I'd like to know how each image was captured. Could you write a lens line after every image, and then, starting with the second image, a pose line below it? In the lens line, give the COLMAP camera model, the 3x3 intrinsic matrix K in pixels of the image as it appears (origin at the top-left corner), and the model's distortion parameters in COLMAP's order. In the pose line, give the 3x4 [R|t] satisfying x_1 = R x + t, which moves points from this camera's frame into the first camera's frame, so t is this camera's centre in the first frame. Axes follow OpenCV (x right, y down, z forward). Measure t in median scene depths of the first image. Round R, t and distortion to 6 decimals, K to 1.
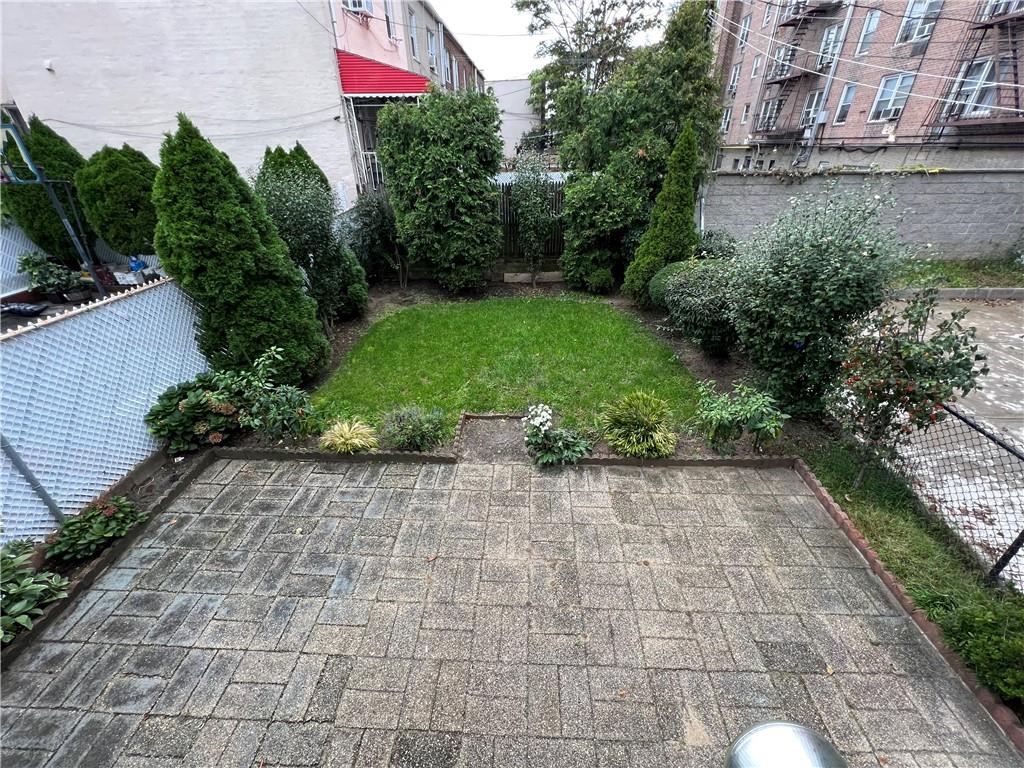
lens RADIAL K [[409.9, 0, 512.6], [0, 409.9, 380.6], [0, 0, 1]] dist [-0.001287, -0.000224]
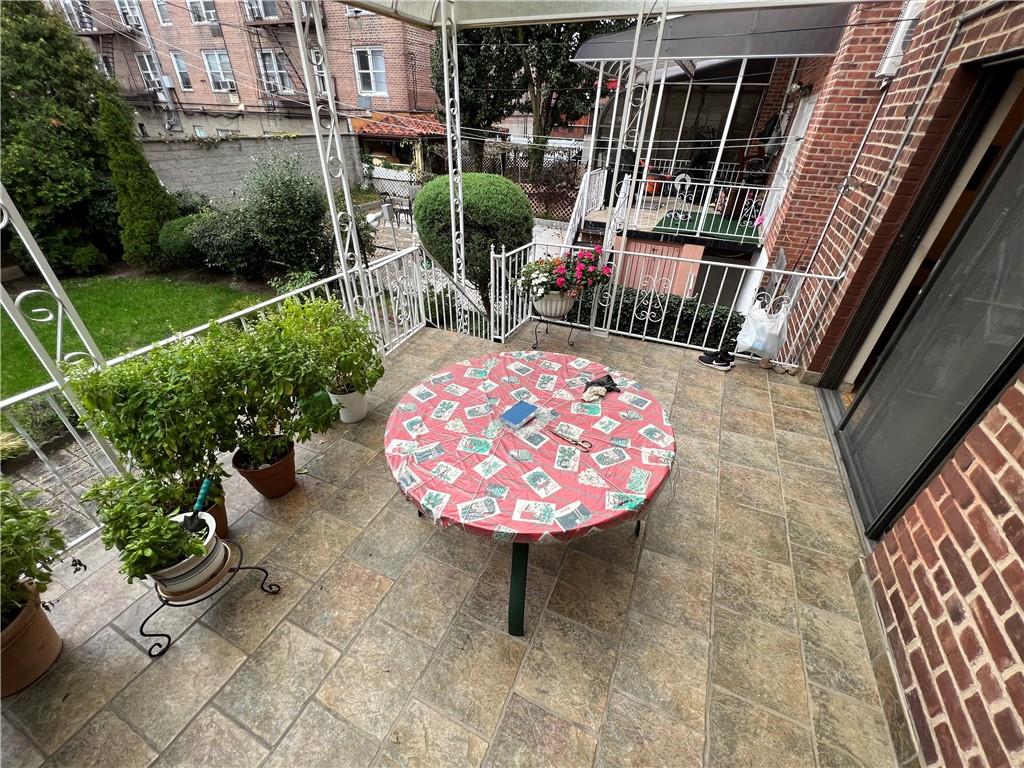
lens RADIAL K [[409.9, 0, 512.6], [0, 409.9, 380.6], [0, 0, 1]] dist [-0.001287, -0.000224]
pose [[0.359082, -0.488234, 0.795416, -0.622330], [0.429395, 0.843123, 0.323671, 0.210045], [-0.828661, 0.225323, 0.512396, -0.469489]]
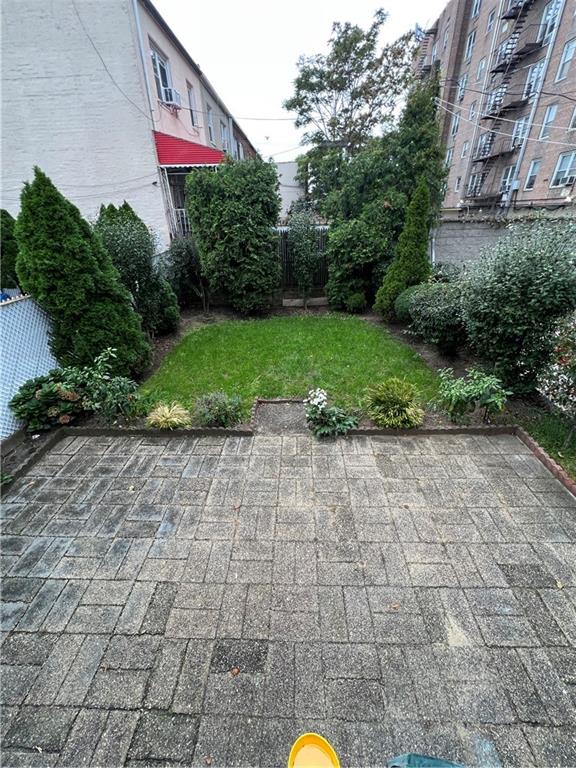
lens RADIAL K [[307.5, 0, 288.0], [0, 307.5, 384.0], [0, 0, 1]] dist [-0.001287, -0.000224]
pose [[0.999856, -0.015591, 0.006655, -0.030845], [0.015686, 0.999771, -0.014541, 0.054080], [-0.006426, 0.014643, 0.999872, 0.033090]]
